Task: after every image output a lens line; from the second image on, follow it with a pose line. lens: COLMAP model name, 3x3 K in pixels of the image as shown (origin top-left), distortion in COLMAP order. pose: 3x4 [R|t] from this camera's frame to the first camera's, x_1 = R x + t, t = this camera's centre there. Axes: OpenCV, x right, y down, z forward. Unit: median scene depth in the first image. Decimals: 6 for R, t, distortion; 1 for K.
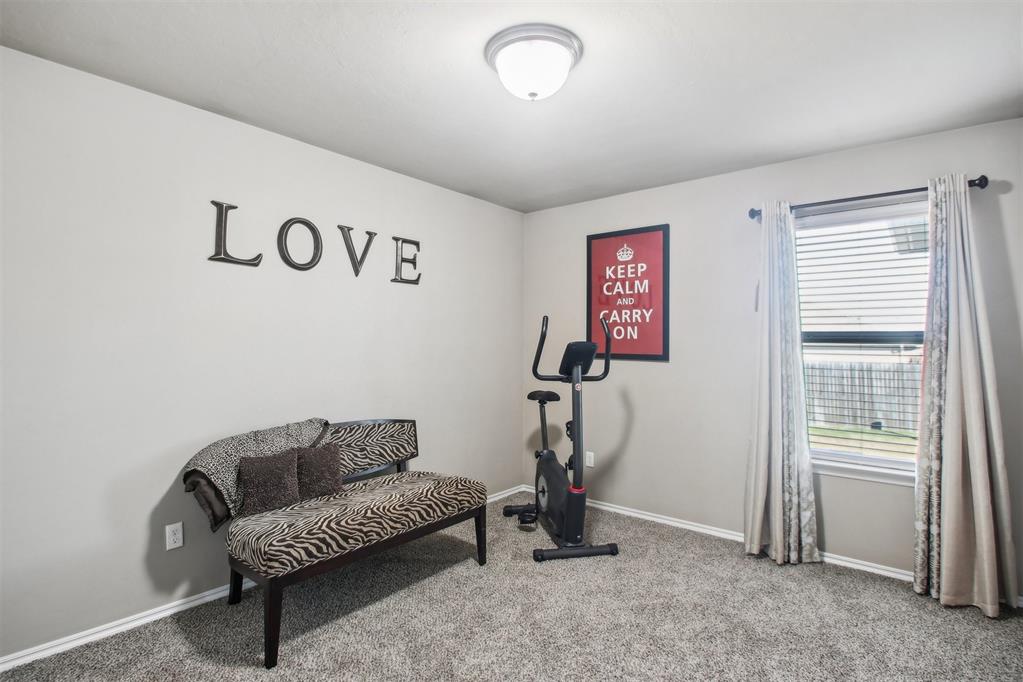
lens RADIAL K [[511.9, 0, 510.1], [0, 511.9, 323.3], [0, 0, 1]] dist [0.005002, 0.000268]
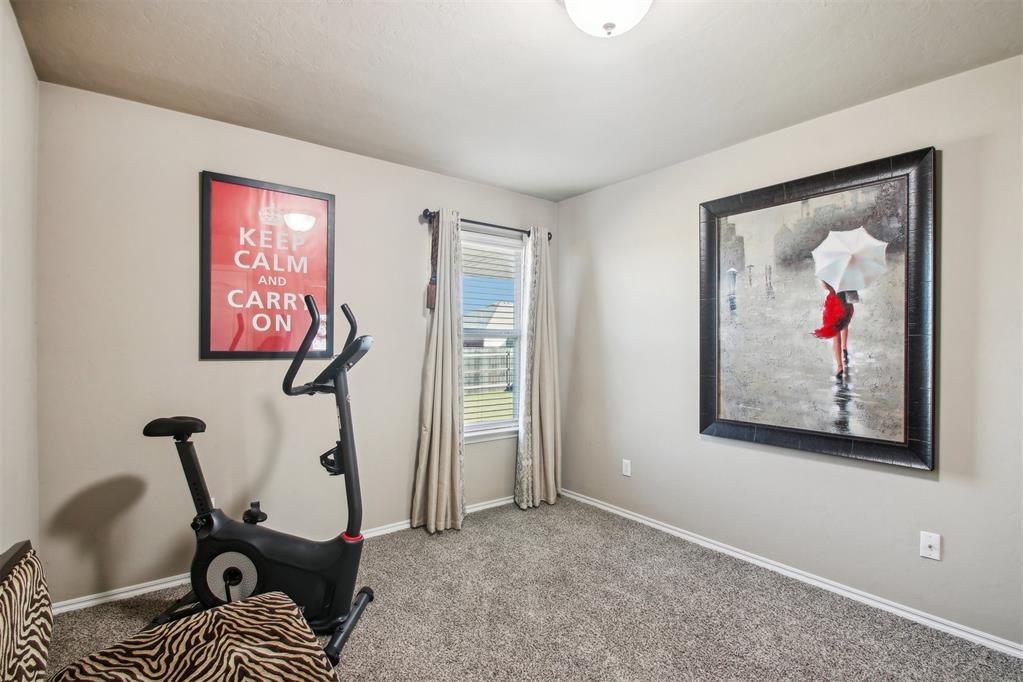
lens RADIAL K [[490.7, 0, 510.7], [0, 490.7, 344.0], [0, 0, 1]] dist [0.001312, -0.000165]
pose [[0.230544, -0.013812, 0.972964, -0.392865], [-0.045666, 0.998644, 0.024997, 0.015785], [-0.971990, -0.050194, 0.229601, 0.499224]]
